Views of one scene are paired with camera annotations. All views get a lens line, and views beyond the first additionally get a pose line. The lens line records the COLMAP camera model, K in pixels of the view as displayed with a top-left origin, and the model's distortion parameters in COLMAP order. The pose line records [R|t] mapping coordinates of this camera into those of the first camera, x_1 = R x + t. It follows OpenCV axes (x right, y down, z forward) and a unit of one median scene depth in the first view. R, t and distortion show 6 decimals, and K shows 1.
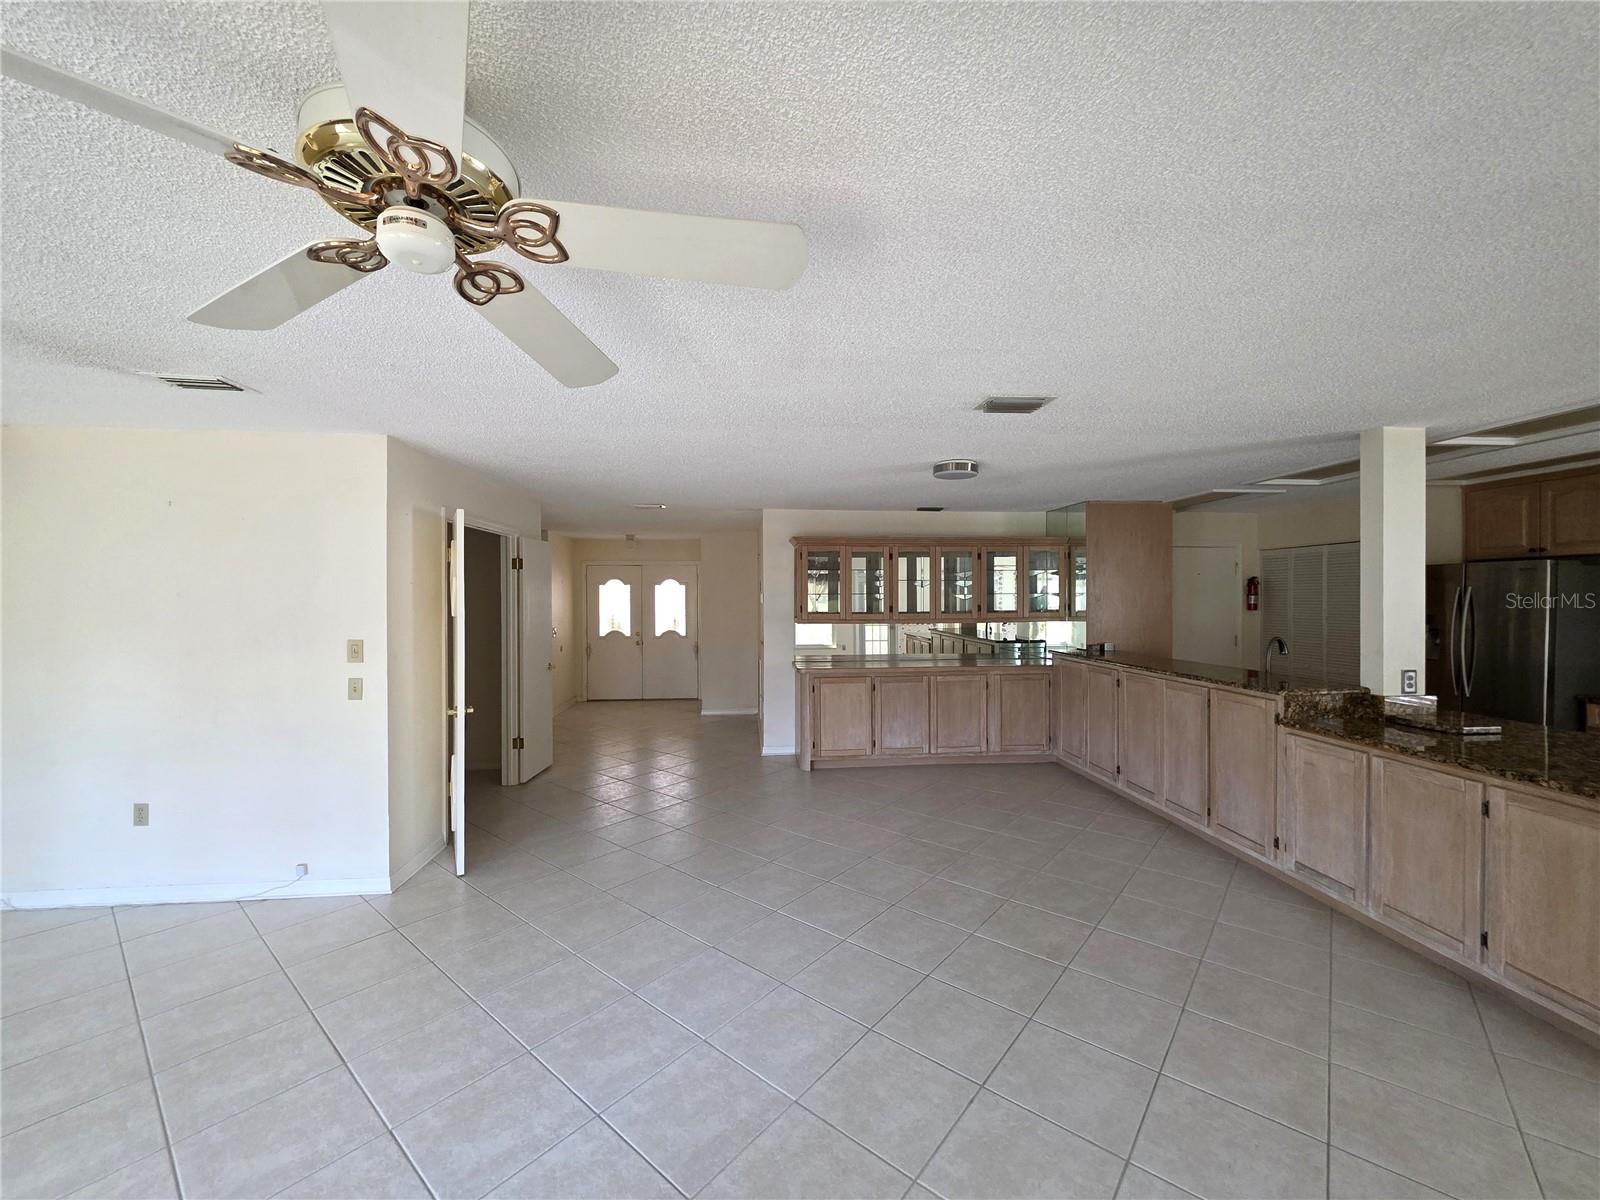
lens RADIAL K [[636.3, 0, 799.4], [0, 636.3, 601.1], [0, 0, 1]] dist [0.001971, -0.000261]
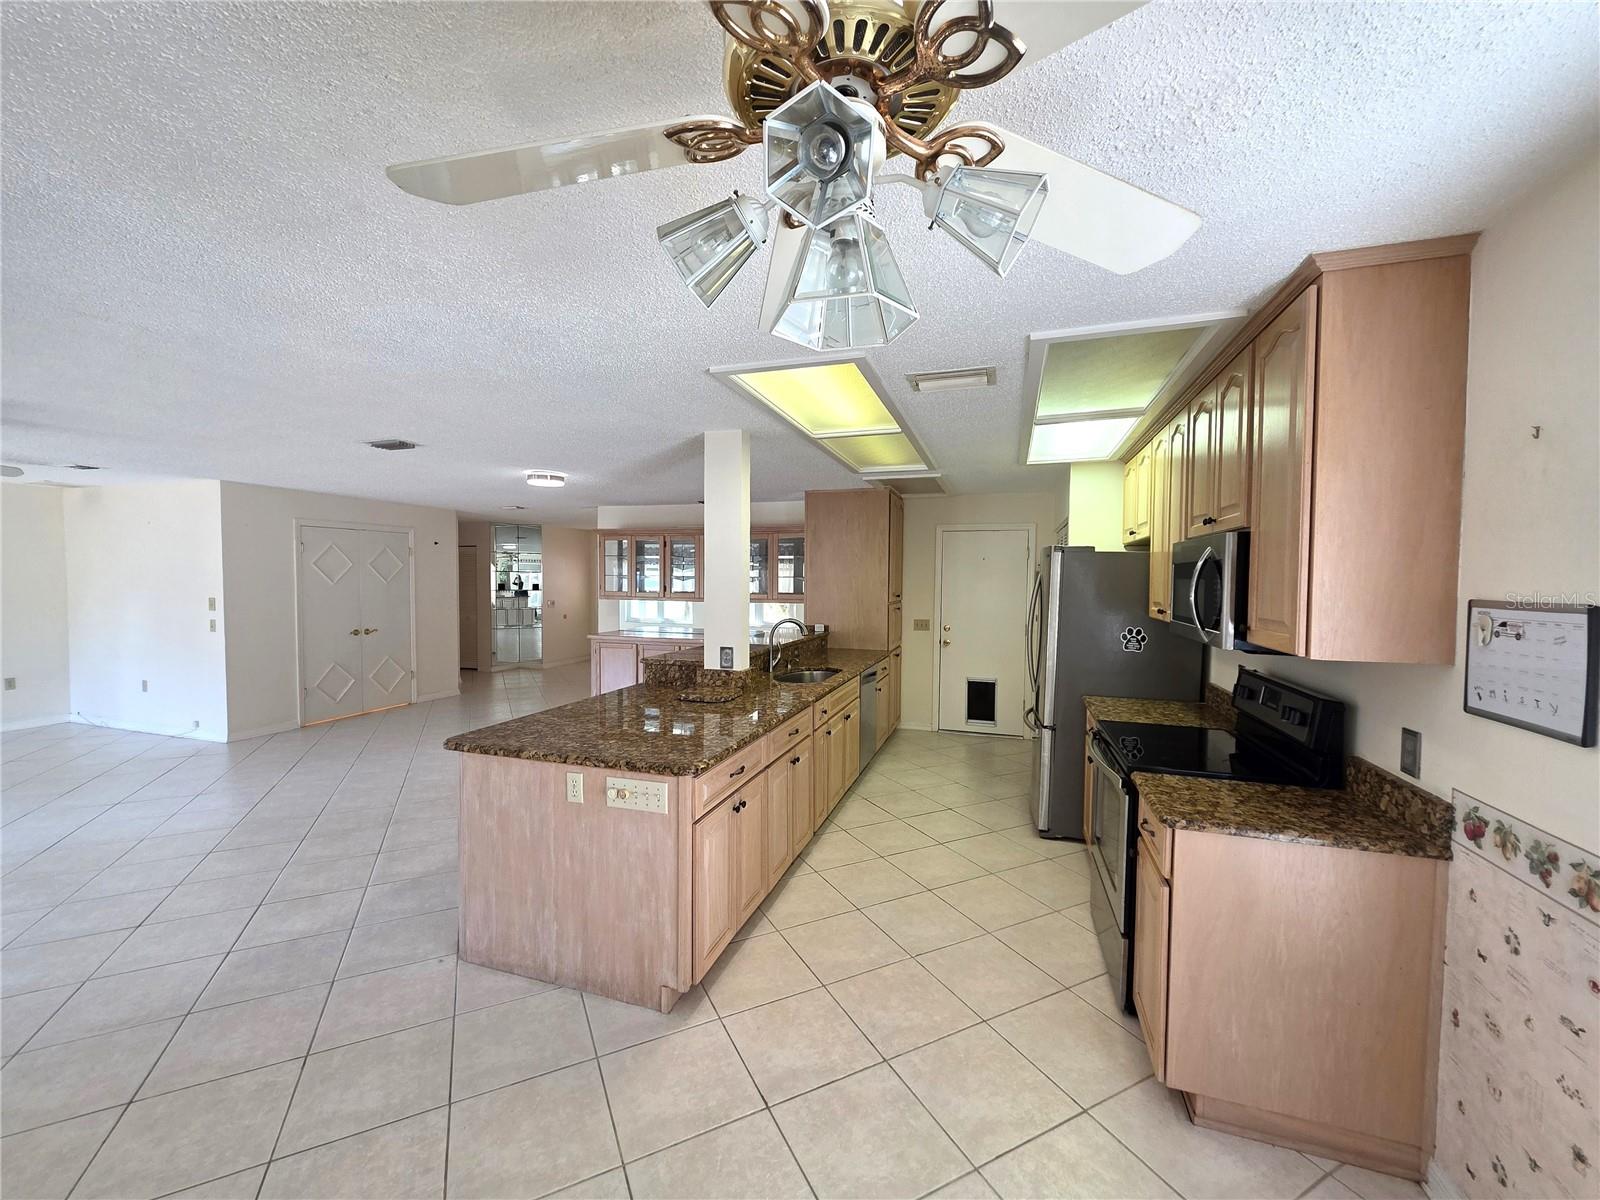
lens RADIAL K [[636.3, 0, 801.3], [0, 636.3, 608.6], [0, 0, 1]] dist [0.001971, -0.000261]
pose [[0.913936, 0.029773, -0.404764, 0.904658], [-0.015381, 0.999130, 0.038762, -0.001252], [0.405566, -0.029200, 0.913599, 0.033398]]
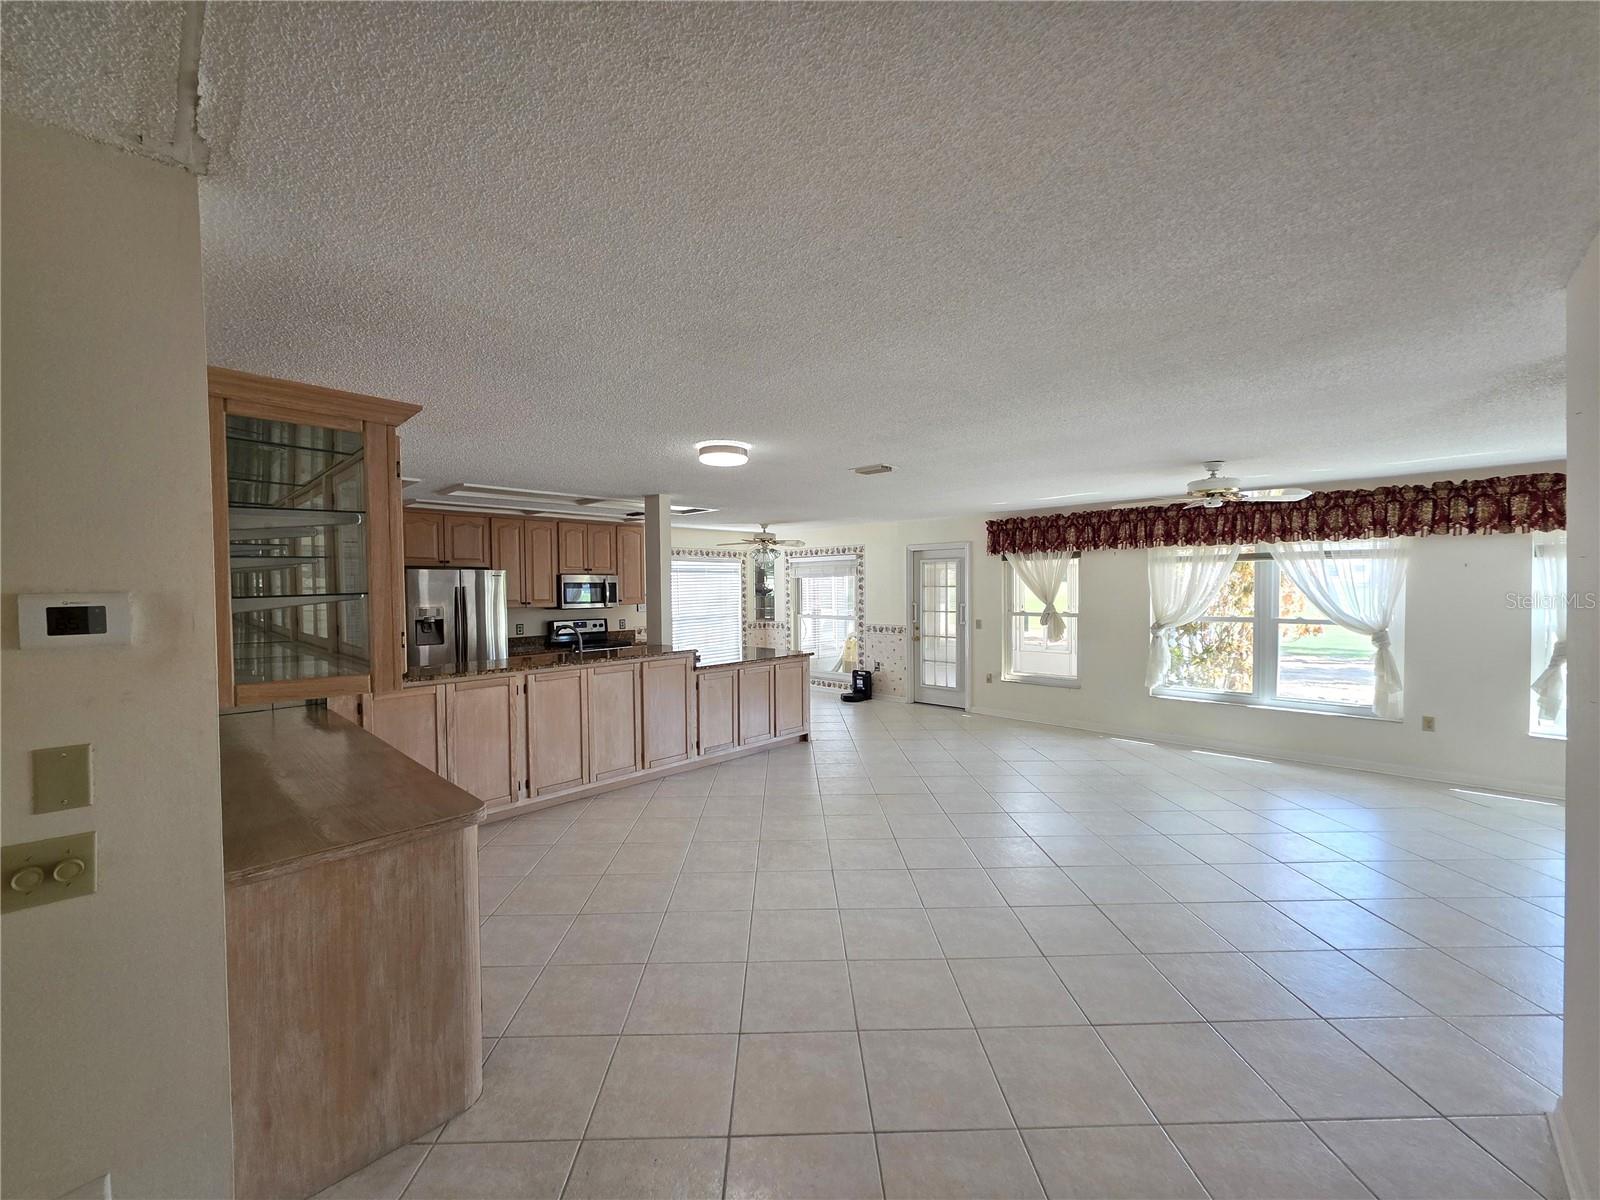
lens RADIAL K [[636.3, 0, 799.2], [0, 636.3, 596.7], [0, 0, 1]] dist [0.001971, -0.000261]
pose [[-0.663416, -0.001475, 0.748249, -0.383062], [0.016394, 0.999729, 0.016506, -0.010879], [-0.748071, 0.023217, -0.663212, 1.121293]]
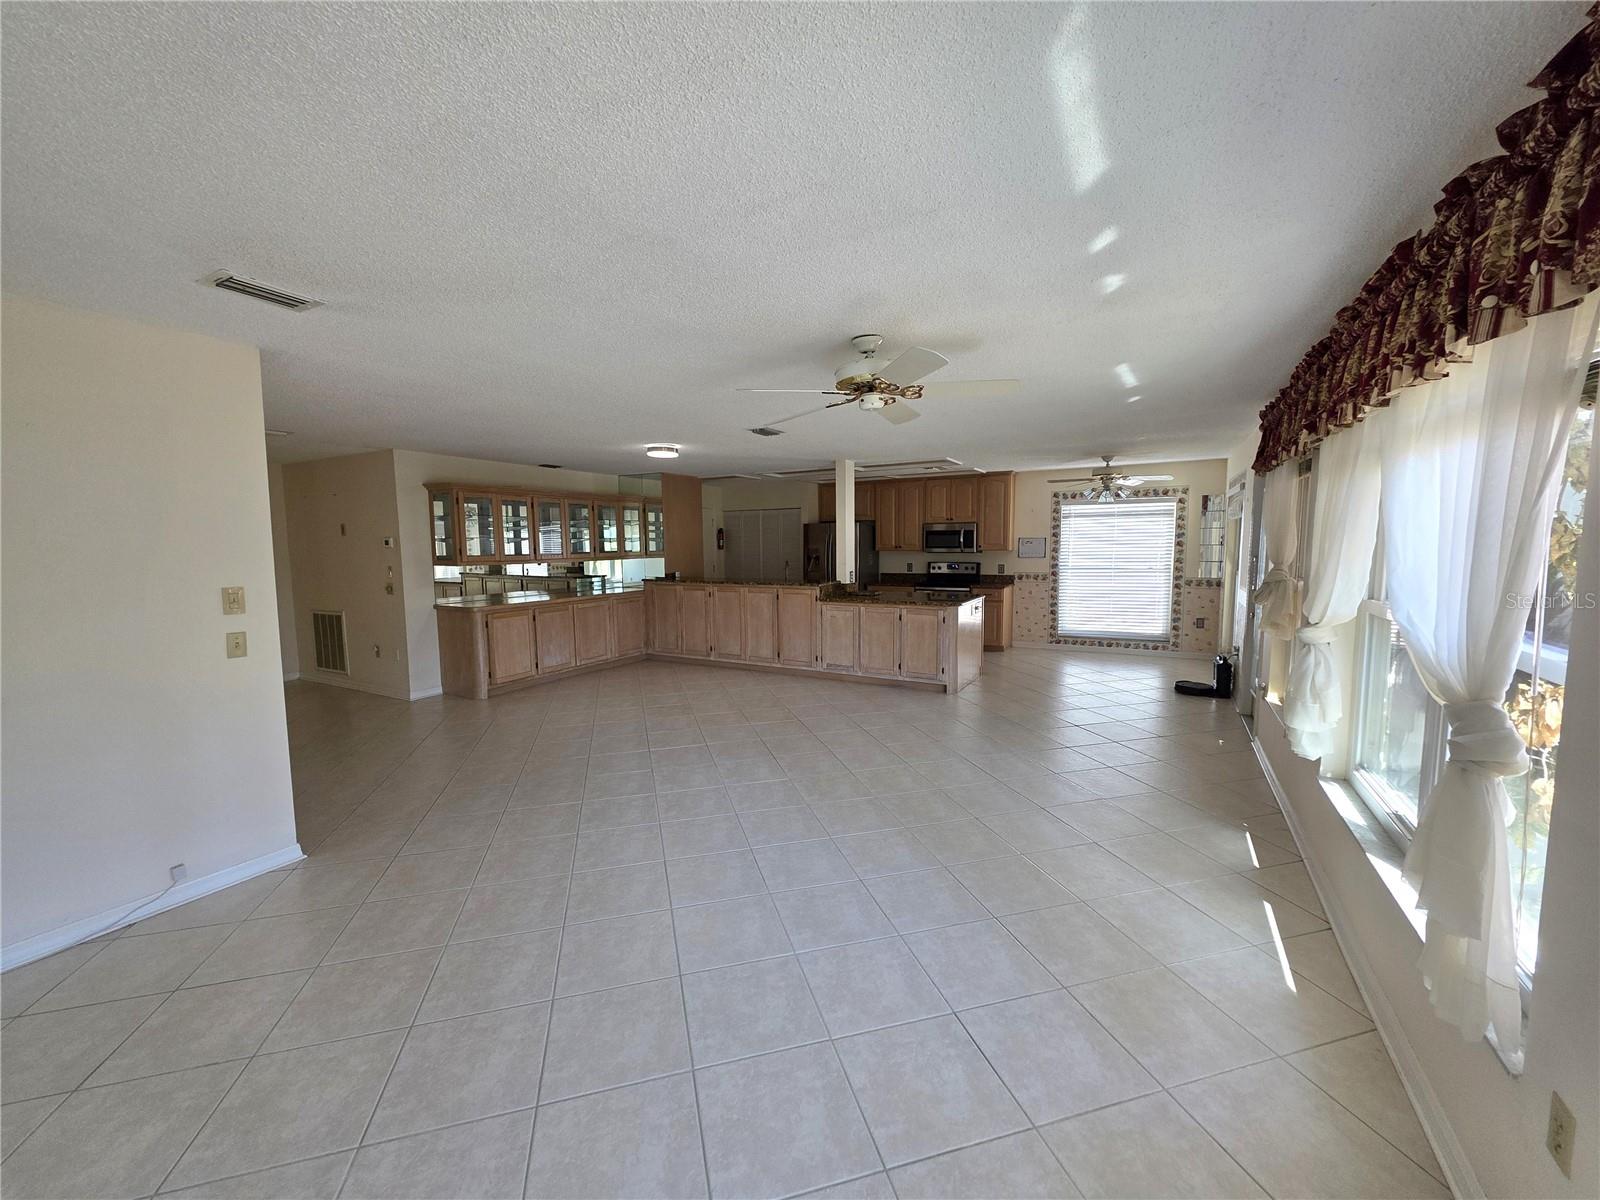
lens RADIAL K [[636.3, 0, 799.2], [0, 636.3, 597.0], [0, 0, 1]] dist [0.001971, -0.000261]
pose [[0.560022, -0.073261, 0.825232, -0.590211], [0.011236, 0.996663, 0.080854, 0.007897], [-0.828401, -0.036008, 0.558977, -0.060985]]
